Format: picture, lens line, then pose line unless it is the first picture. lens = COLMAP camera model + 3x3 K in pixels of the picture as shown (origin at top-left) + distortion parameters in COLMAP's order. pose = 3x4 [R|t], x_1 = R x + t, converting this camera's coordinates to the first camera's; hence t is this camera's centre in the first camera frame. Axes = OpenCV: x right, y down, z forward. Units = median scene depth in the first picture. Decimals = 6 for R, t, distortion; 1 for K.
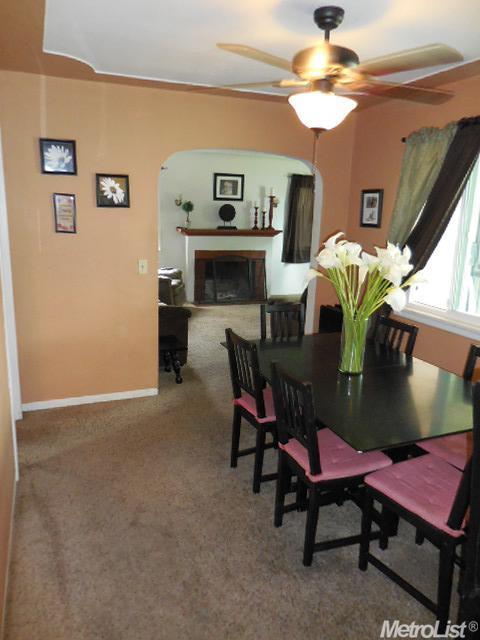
lens RADIAL K [[484.2, 0, 236.9], [0, 484.2, 322.6], [0, 0, 1]] dist [-0.000161, -0.001080]
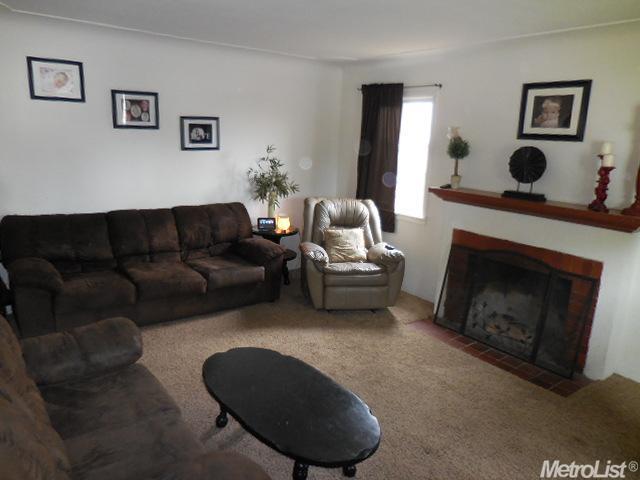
lens RADIAL K [[484.2, 0, 322.2], [0, 484.2, 238.4], [0, 0, 1]] dist [-0.000161, -0.001080]
pose [[0.260370, 0.184907, -0.947637, 0.390671], [-0.263195, 0.957912, 0.114597, -0.160244], [0.928943, 0.219576, 0.298078, 0.693264]]
